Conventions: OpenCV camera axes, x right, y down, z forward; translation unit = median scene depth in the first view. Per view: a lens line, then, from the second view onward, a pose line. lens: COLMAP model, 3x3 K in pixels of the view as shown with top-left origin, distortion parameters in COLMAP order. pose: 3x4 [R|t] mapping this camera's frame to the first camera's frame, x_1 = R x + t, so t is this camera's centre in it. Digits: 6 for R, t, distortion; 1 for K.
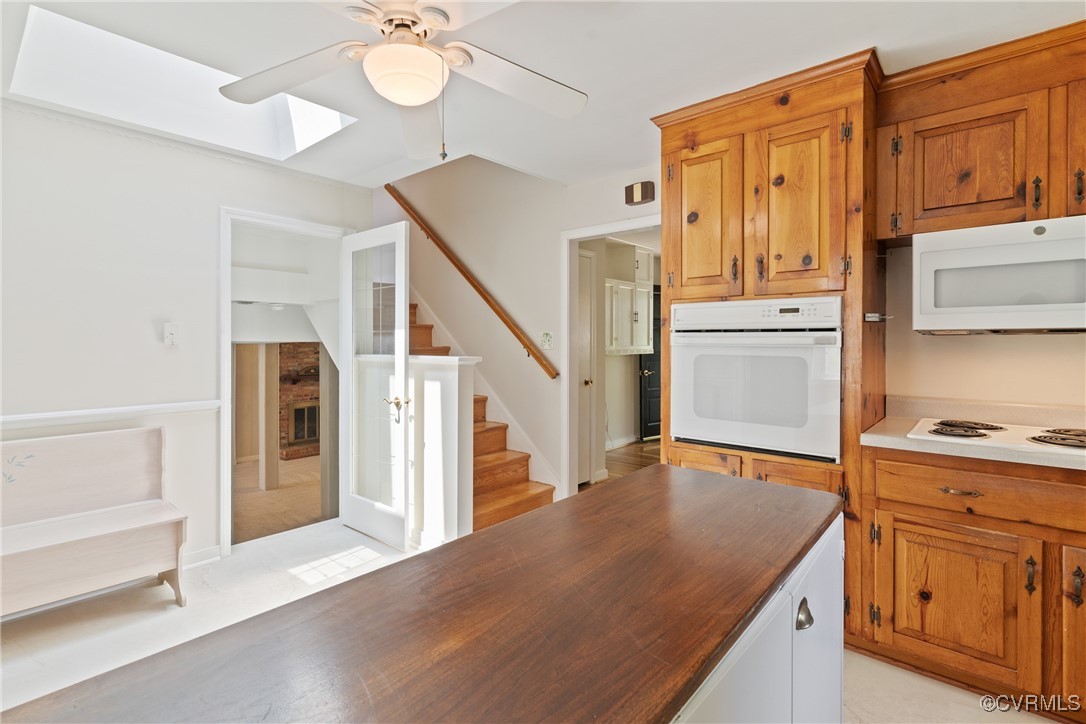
lens RADIAL K [[514.2, 0, 544.0], [0, 514.2, 343.6], [0, 0, 1]] dist [0.004244, -0.000282]
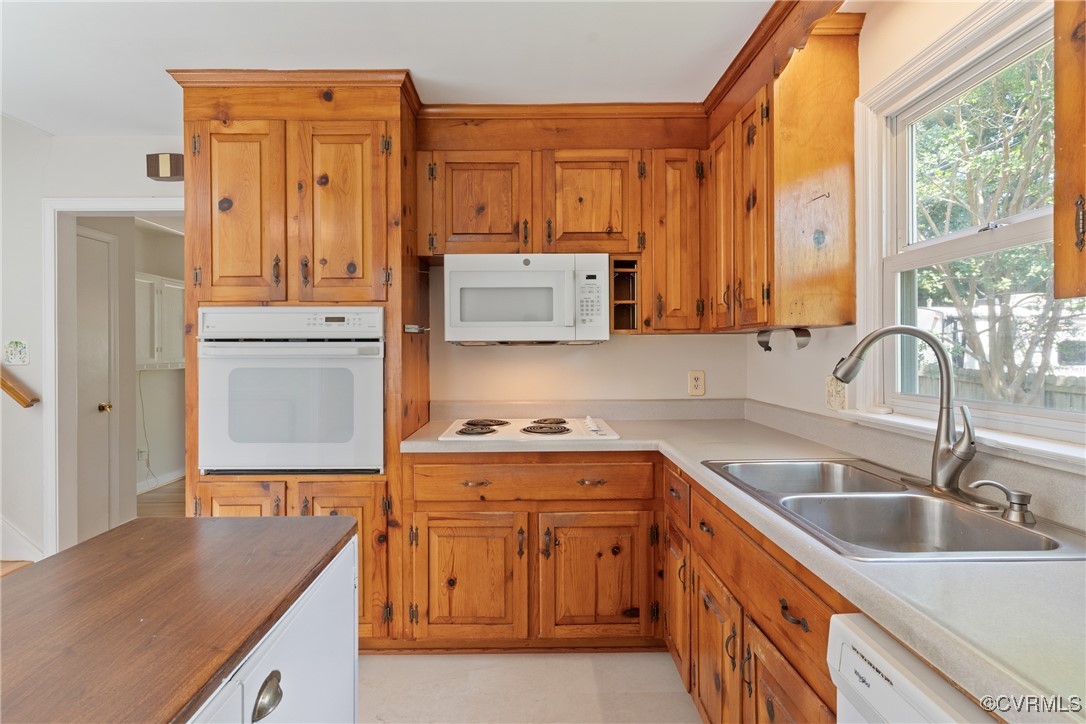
lens RADIAL K [[509.8, 0, 529.6], [0, 509.8, 351.3], [0, 0, 1]] dist [-0.000382, -0.000189]
pose [[0.750889, -0.004068, 0.660416, 0.127796], [0.007698, 0.999967, -0.002593, -0.000444], [-0.660384, 0.007031, 0.750895, 0.061086]]
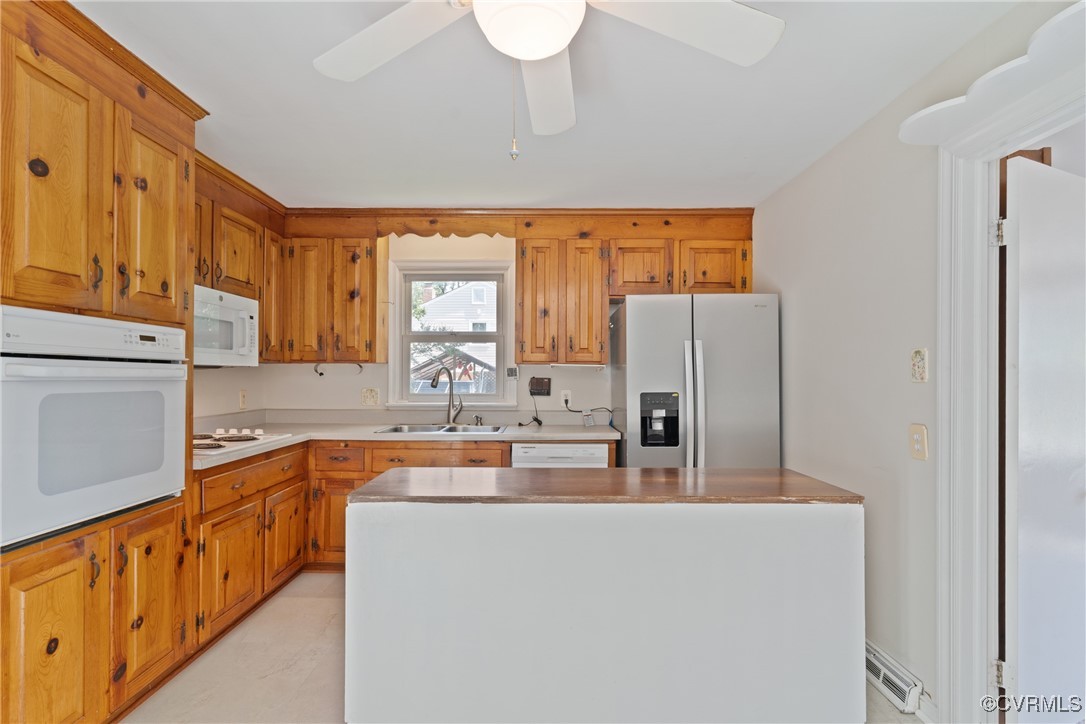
lens RADIAL K [[523.4, 0, 542.0], [0, 523.4, 374.9], [0, 0, 1]] dist [0.001182, -0.000761]
pose [[-0.653949, 0.001827, 0.756537, -0.637926], [0.003521, 0.999994, 0.000628, -0.000846], [-0.756531, 0.003074, -0.653951, 1.089350]]
